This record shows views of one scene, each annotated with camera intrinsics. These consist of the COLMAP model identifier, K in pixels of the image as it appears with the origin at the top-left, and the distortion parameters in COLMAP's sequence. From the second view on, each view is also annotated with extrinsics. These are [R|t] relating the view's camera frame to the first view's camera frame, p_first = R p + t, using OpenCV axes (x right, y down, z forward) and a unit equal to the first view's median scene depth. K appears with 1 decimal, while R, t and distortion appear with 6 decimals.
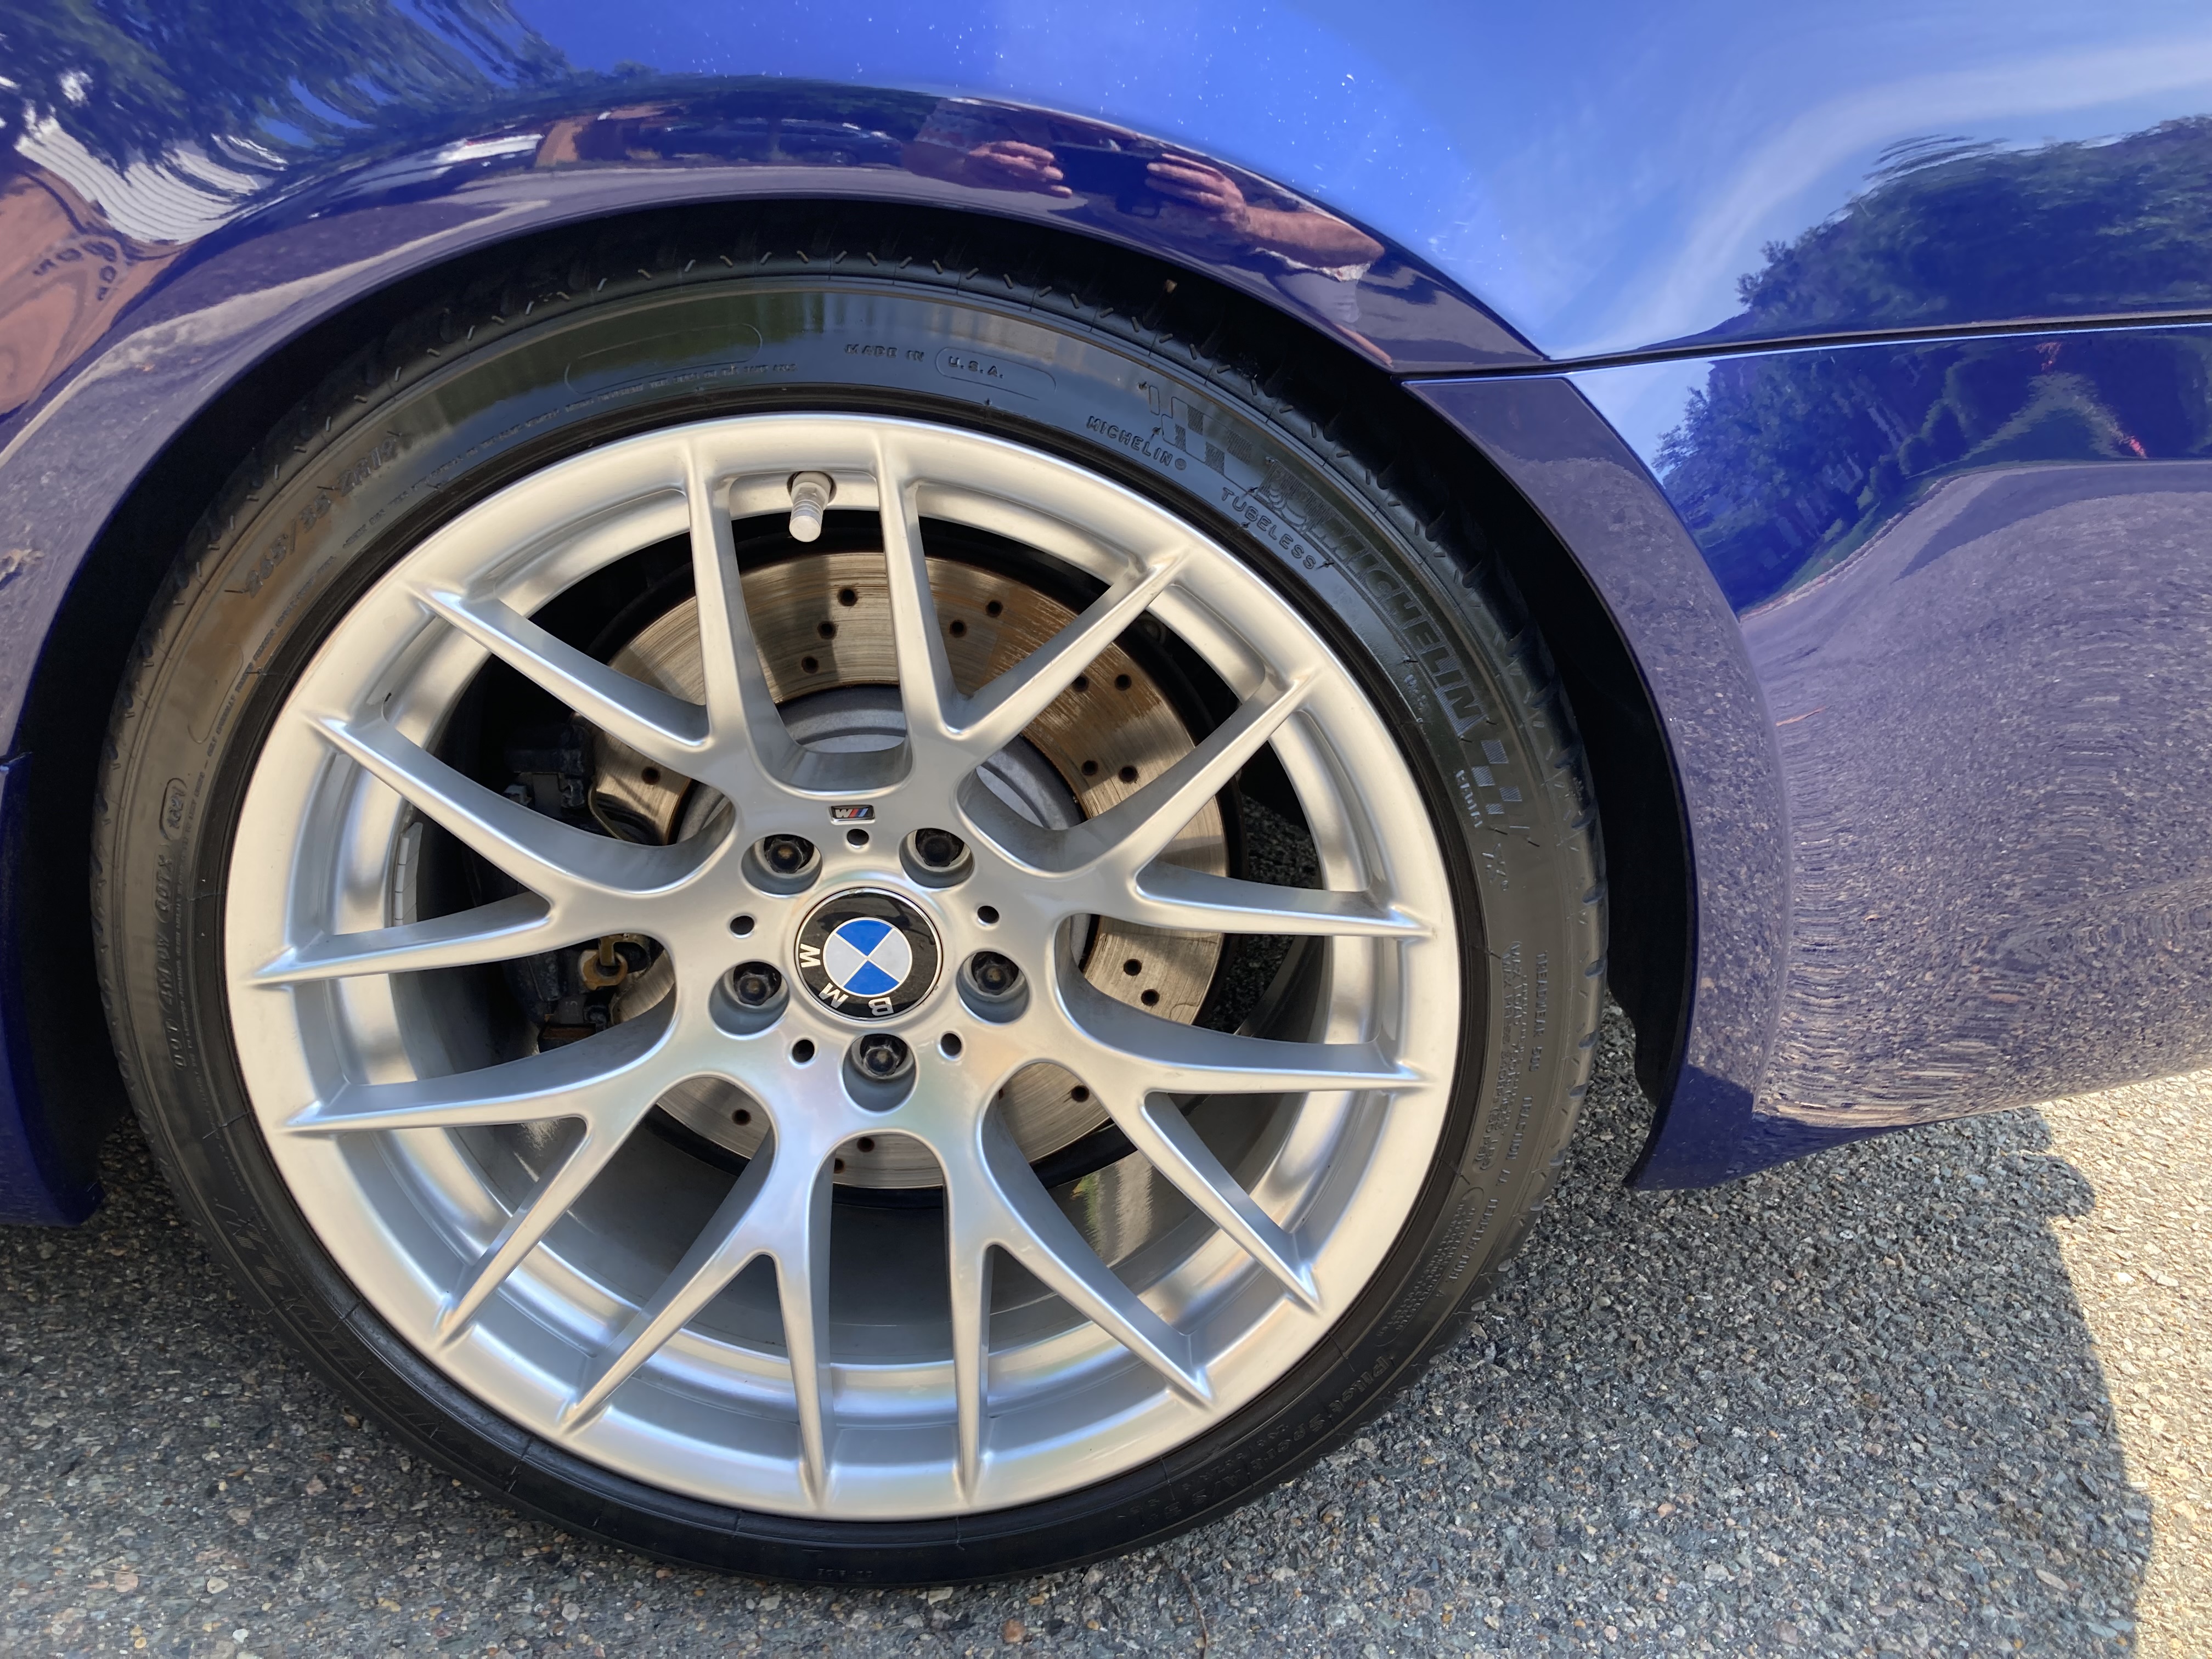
lens RADIAL K [[1815.0, 0, 1104.1], [0, 1815.0, 844.6], [0, 0, 1]] dist [0.006271, 0.002469]
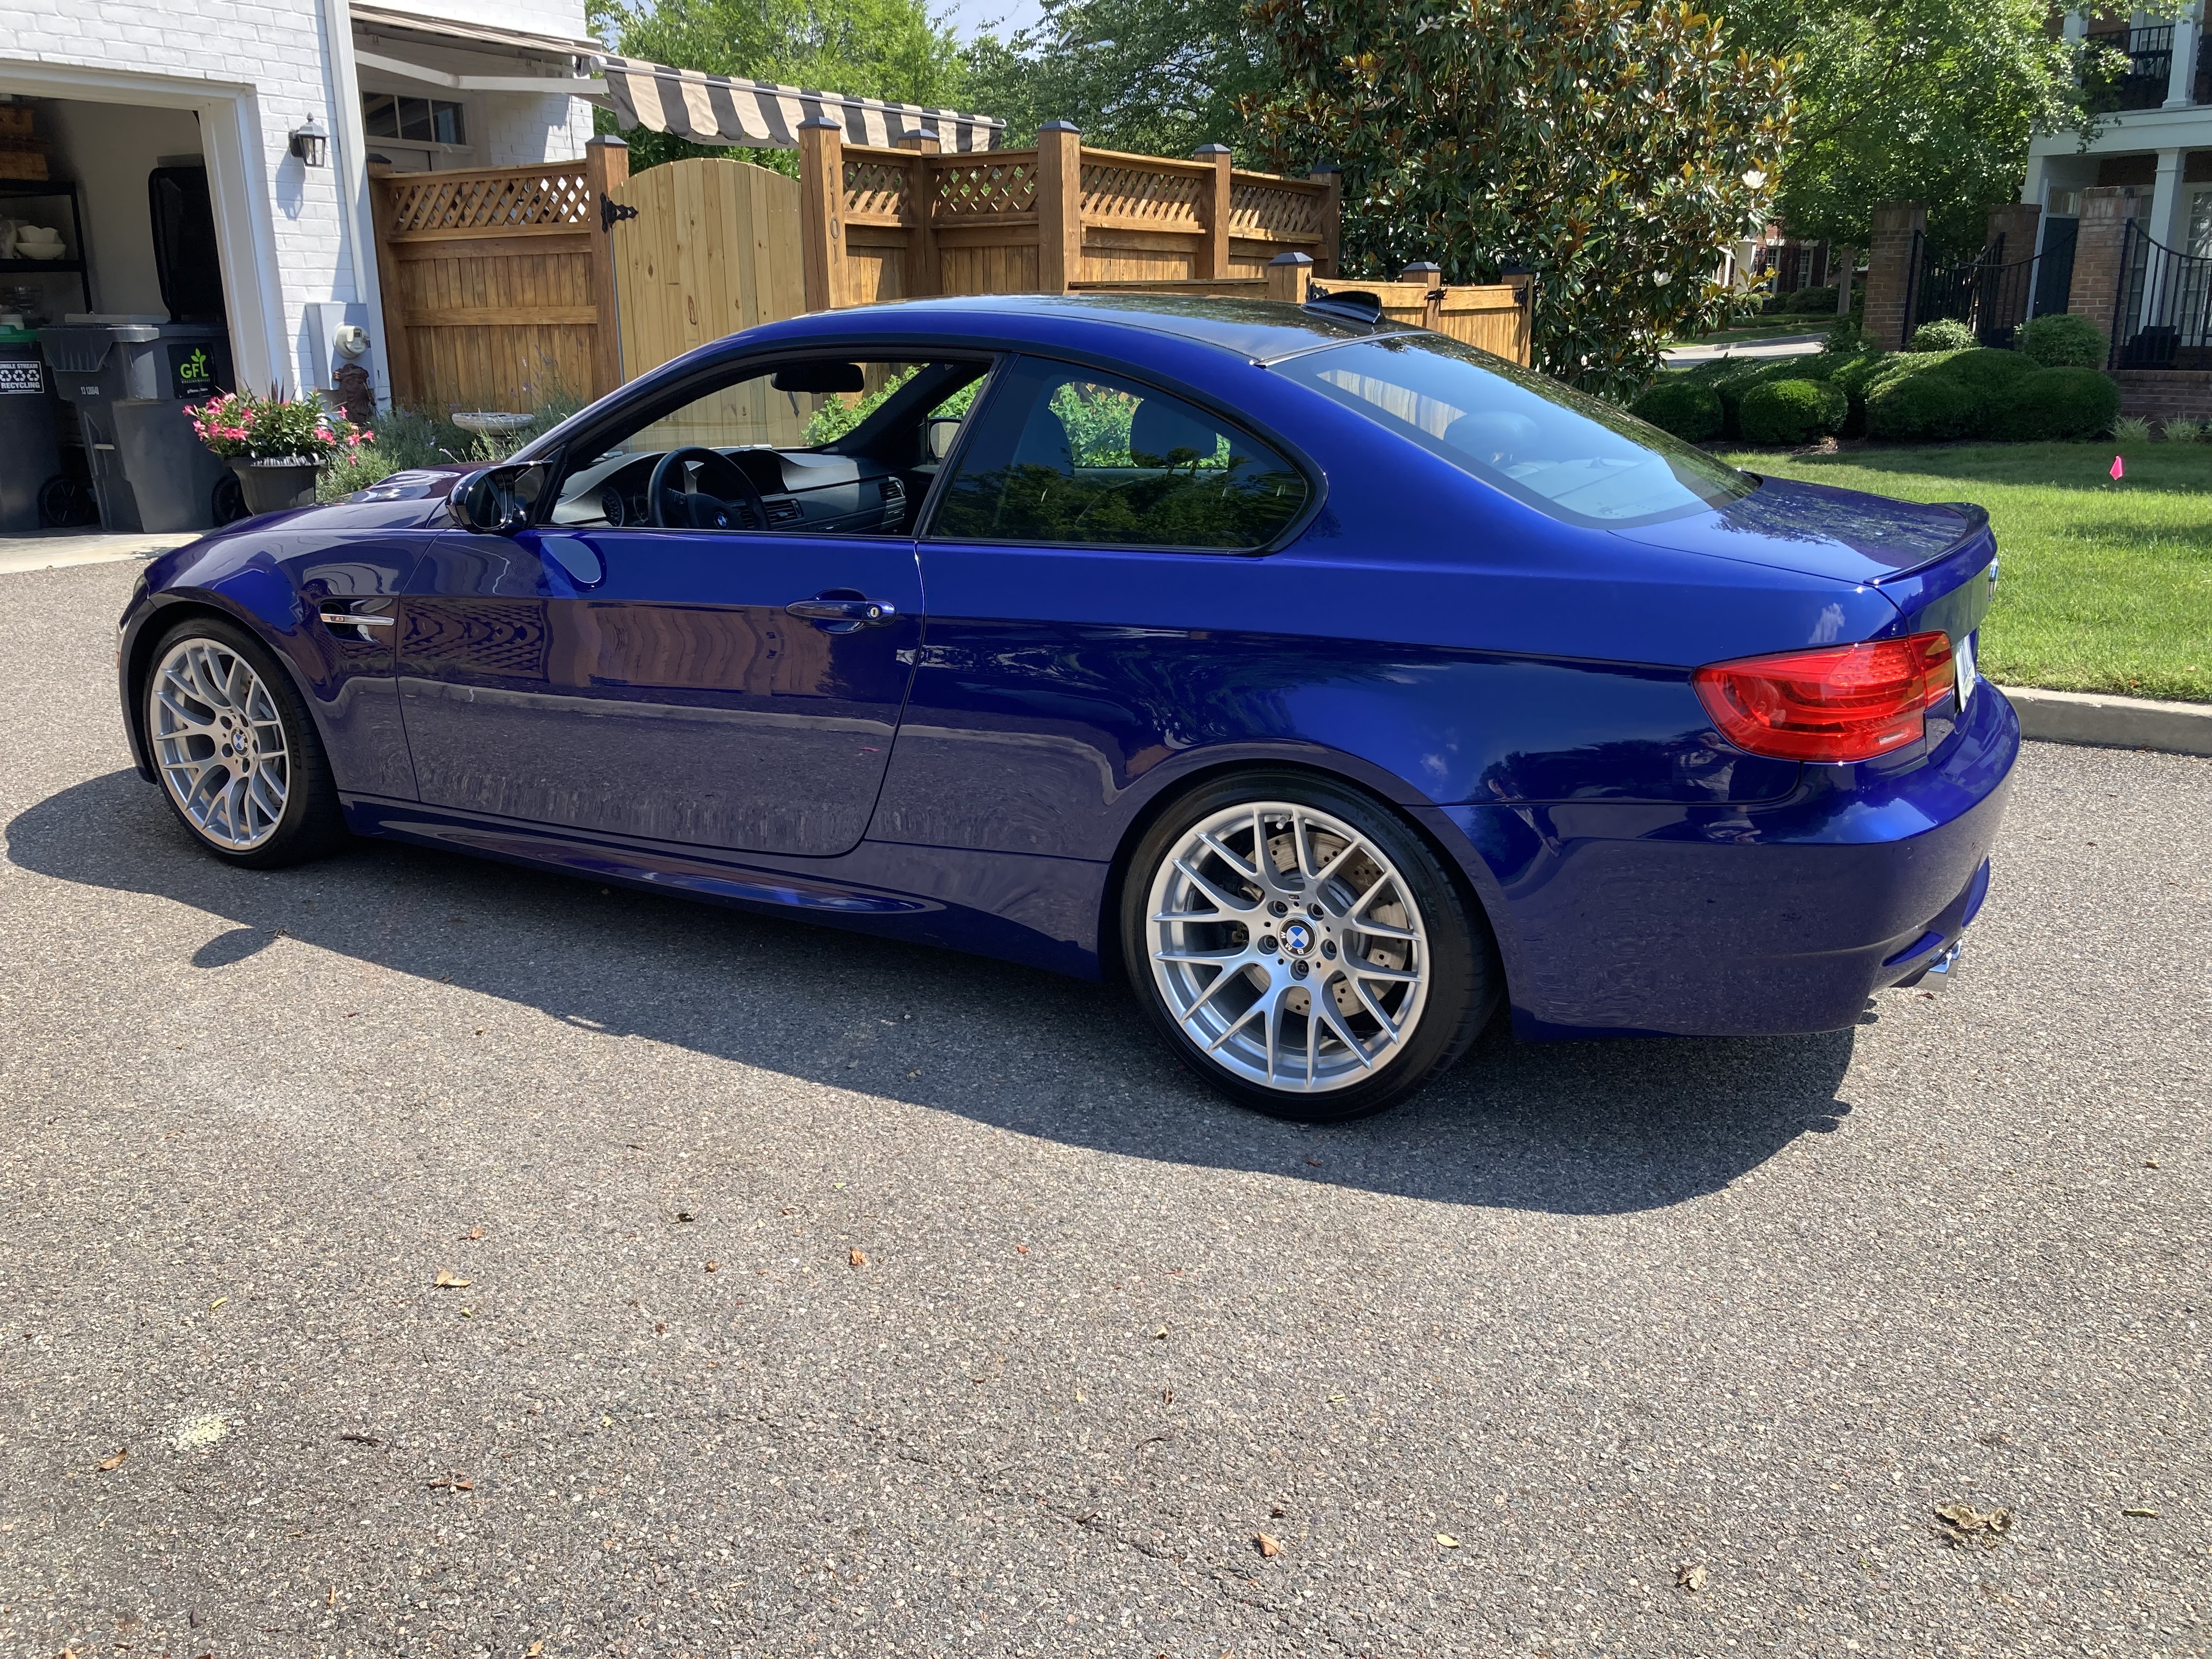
lens RADIAL K [[1815.0, 0, 1106.1], [0, 1815.0, 828.7], [0, 0, 1]] dist [0.006271, 0.002469]
pose [[0.871182, 0.082880, -0.483914, 1.351160], [-0.145049, 0.985100, -0.092411, 0.249944], [0.469045, 0.150698, 0.870222, -2.542893]]
